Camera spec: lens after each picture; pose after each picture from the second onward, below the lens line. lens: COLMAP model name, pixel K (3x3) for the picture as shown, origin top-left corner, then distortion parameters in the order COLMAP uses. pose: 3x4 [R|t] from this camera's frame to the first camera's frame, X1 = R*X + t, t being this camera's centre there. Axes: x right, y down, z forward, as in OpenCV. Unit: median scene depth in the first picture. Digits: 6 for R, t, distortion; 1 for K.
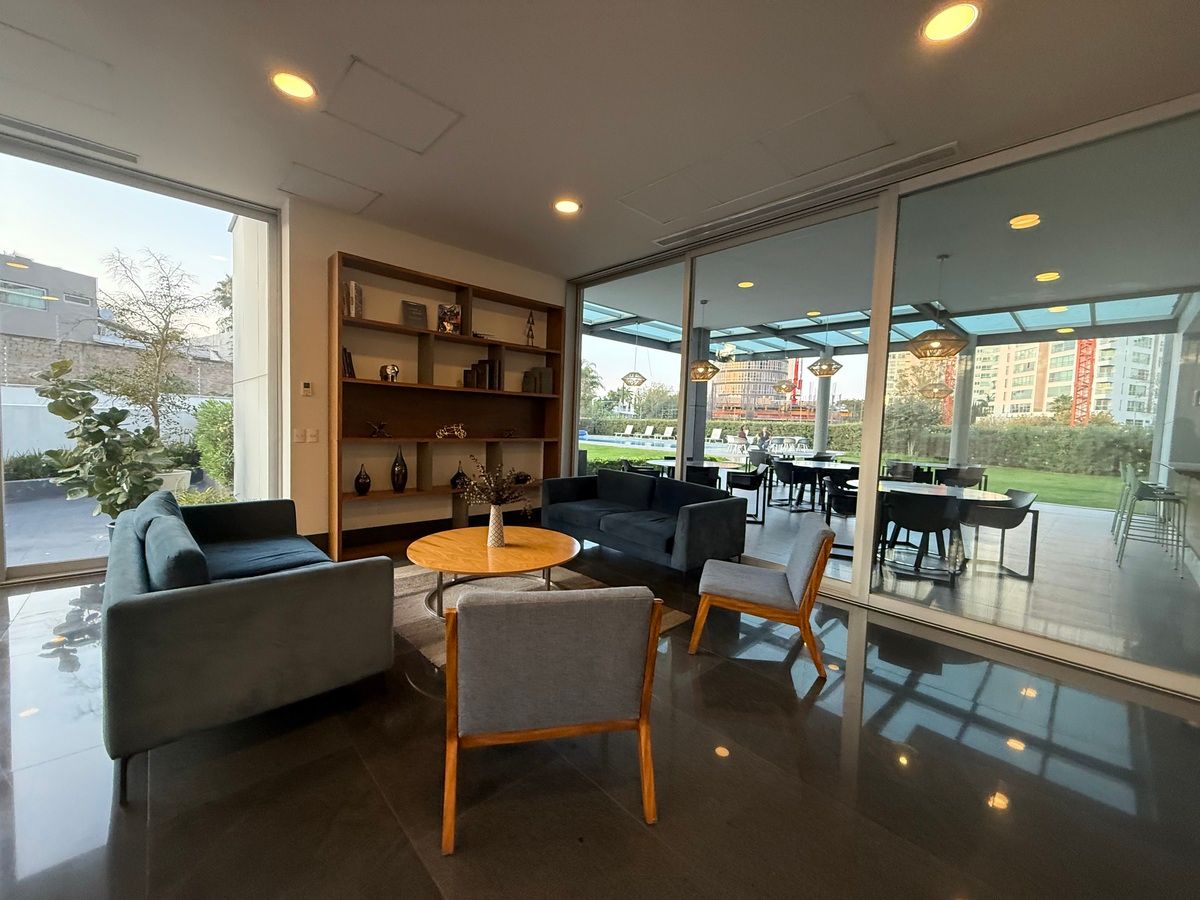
lens RADIAL K [[473.5, 0, 597.2], [0, 473.5, 452.1], [0, 0, 1]] dist [-0.000253, -0.003192]
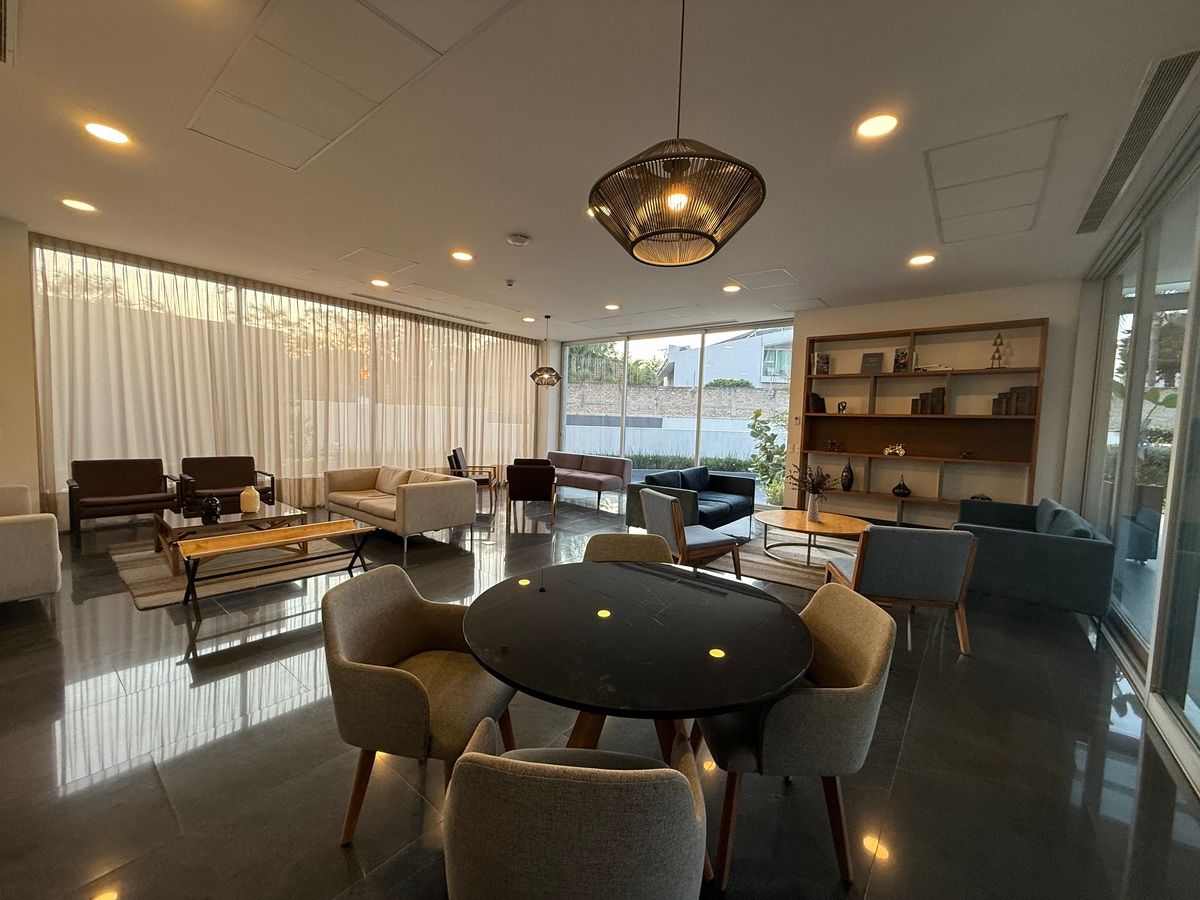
lens RADIAL K [[473.5, 0, 597.2], [0, 473.5, 452.1], [0, 0, 1]] dist [-0.000253, -0.003192]
pose [[0.138843, 0.031369, -0.989817, 0.755113], [-0.080861, 0.996520, 0.020239, -0.000457], [0.987008, 0.077227, 0.140896, 0.050445]]
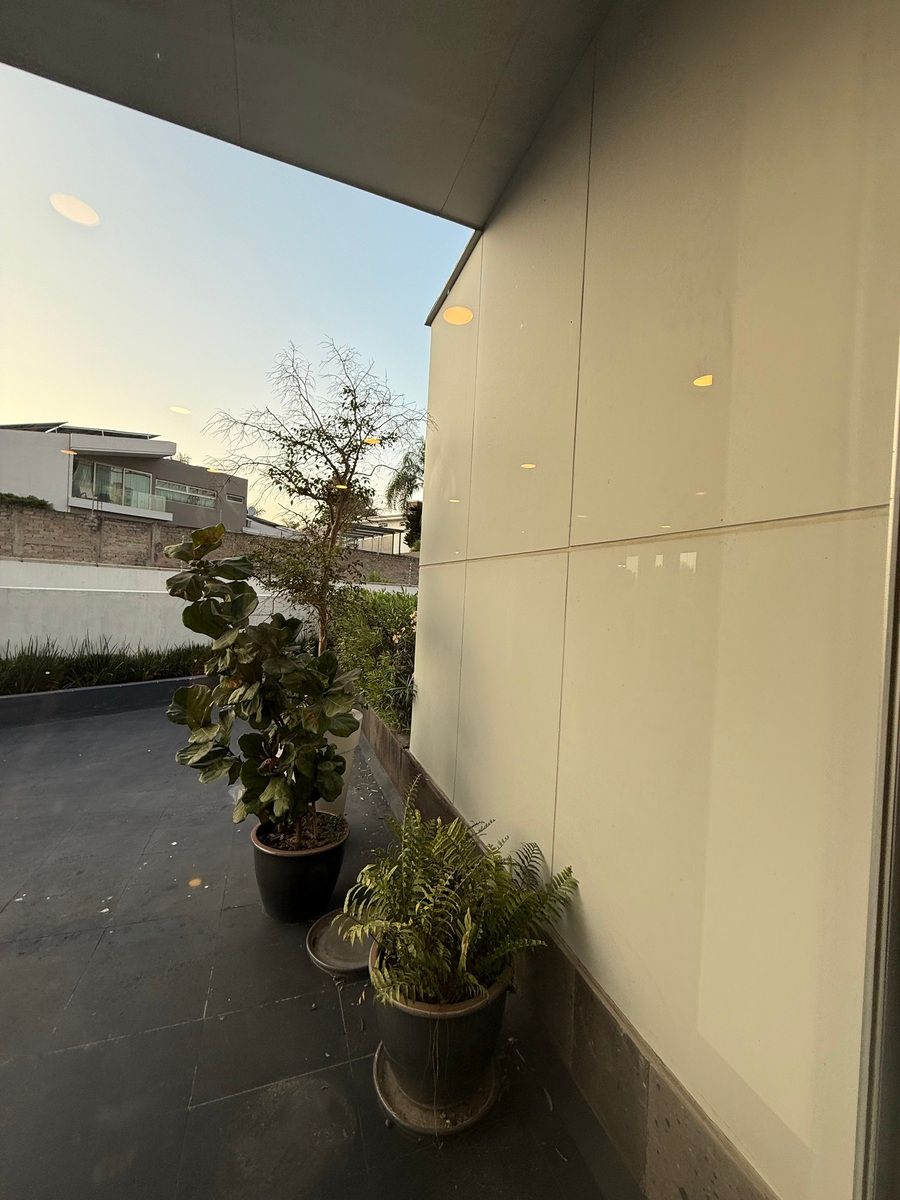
lens RADIAL K [[473.5, 0, 450.0], [0, 473.5, 600.0], [0, 0, 1]] dist [-0.000253, -0.003192]
pose [[0.922959, 0.011529, -0.384725, -0.690799], [-0.037230, 0.997539, -0.059420, -0.091195], [0.383092, 0.069165, 0.921117, 0.628333]]
